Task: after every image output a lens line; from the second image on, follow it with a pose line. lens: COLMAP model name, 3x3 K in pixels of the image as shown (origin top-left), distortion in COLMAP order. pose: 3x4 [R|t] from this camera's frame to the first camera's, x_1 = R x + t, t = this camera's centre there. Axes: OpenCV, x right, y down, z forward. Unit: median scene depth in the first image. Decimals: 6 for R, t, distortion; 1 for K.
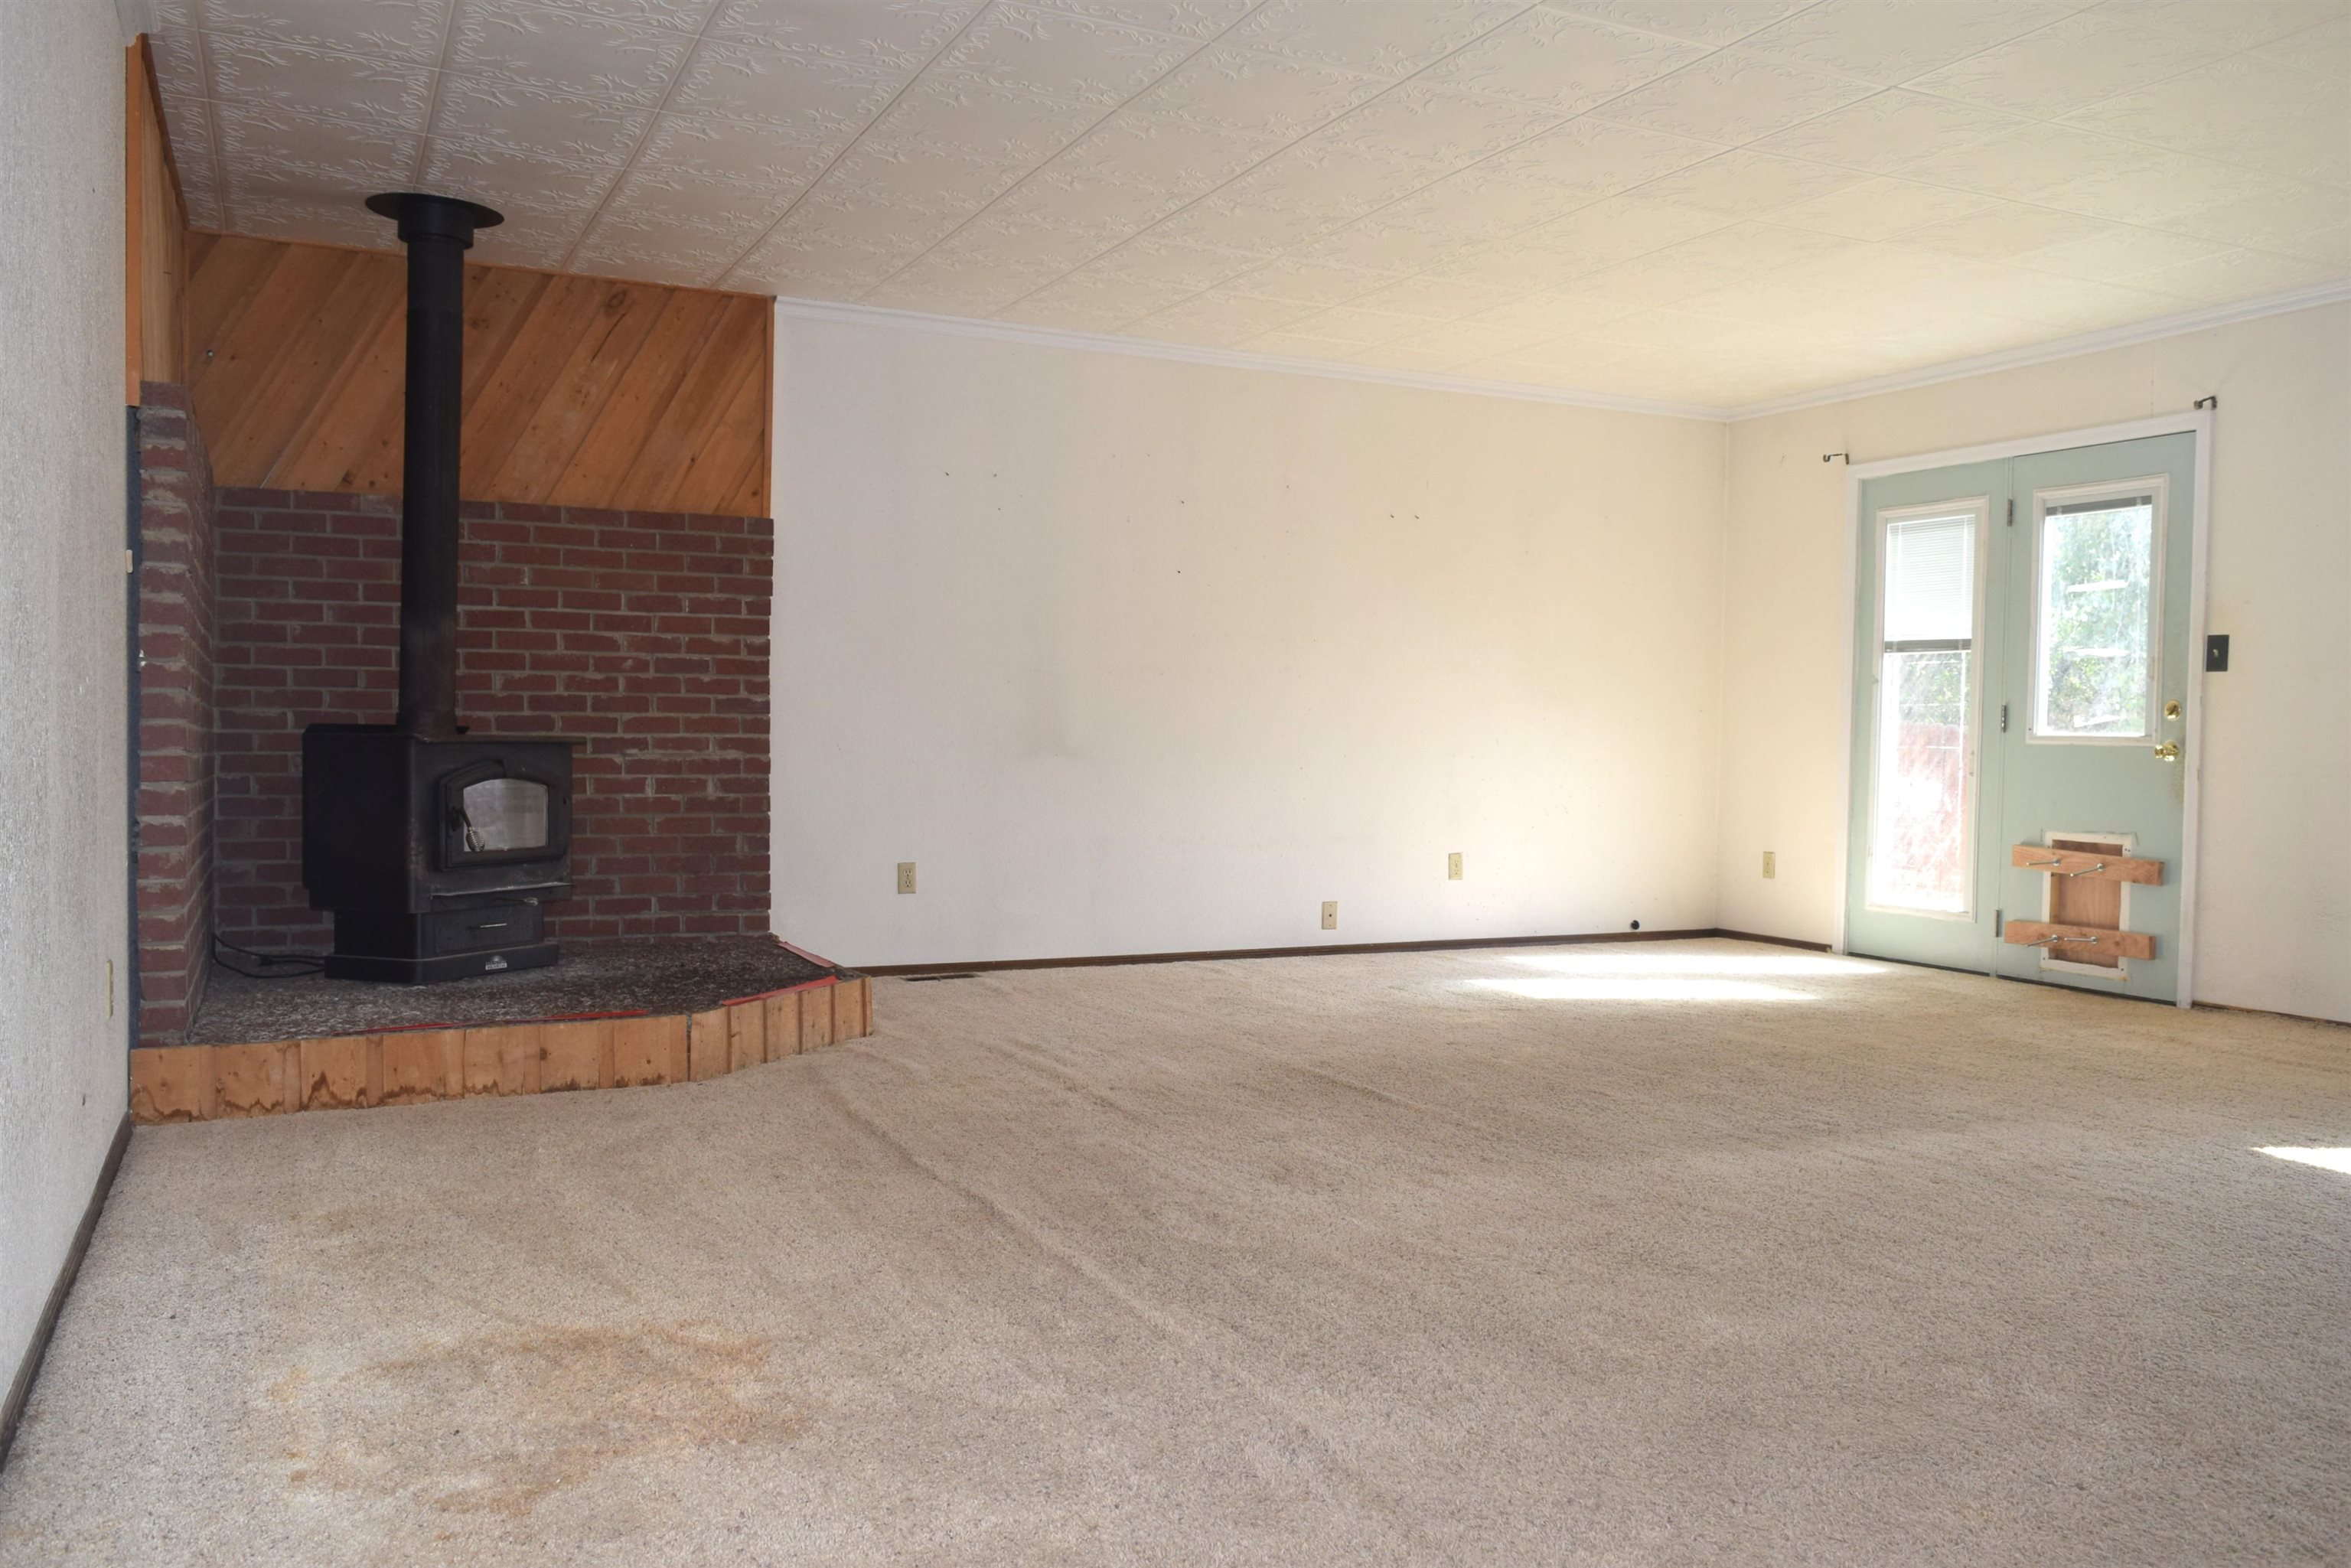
lens RADIAL K [[1880.1, 0, 1166.8], [0, 1880.1, 786.8], [0, 0, 1]] dist [-0.000745, 0.015488]
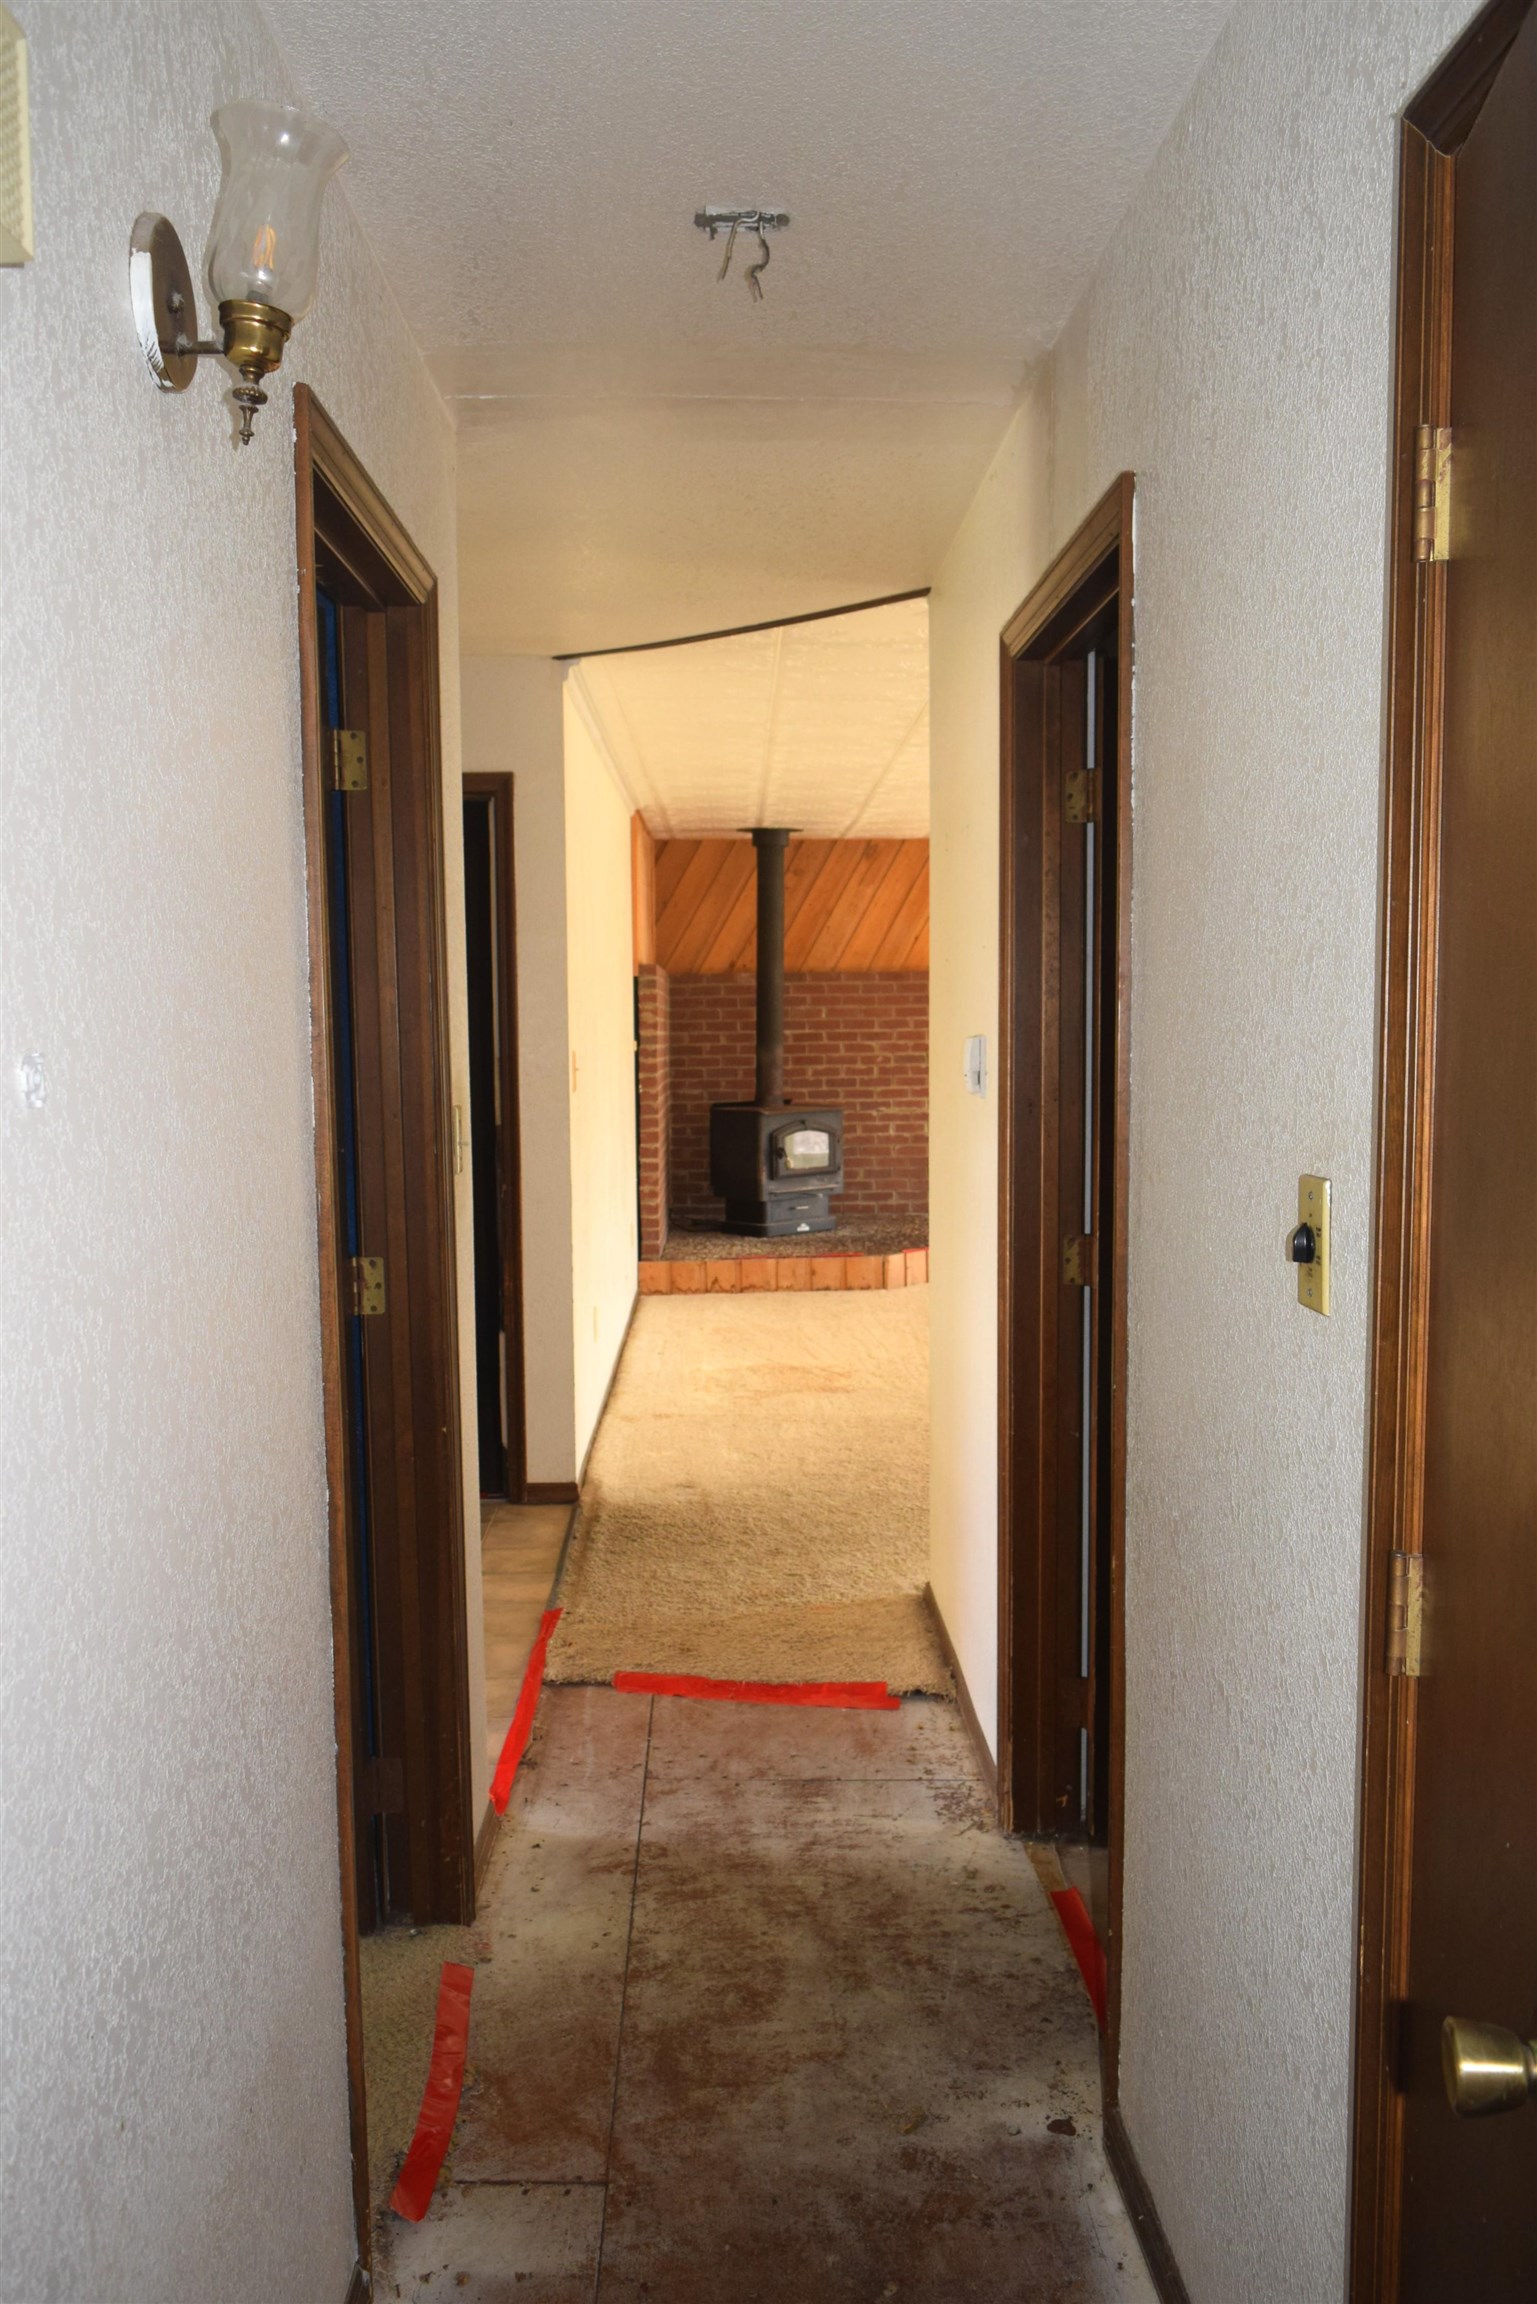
lens RADIAL K [[1842.6, 0, 770.2], [0, 1842.6, 1154.1], [0, 0, 1]] dist [-0.000745, 0.015488]
pose [[0.915381, 0.012164, -0.402405, 0.335338], [0.008801, 0.998700, 0.050209, -0.068538], [0.402493, -0.049502, 0.914084, -0.660546]]
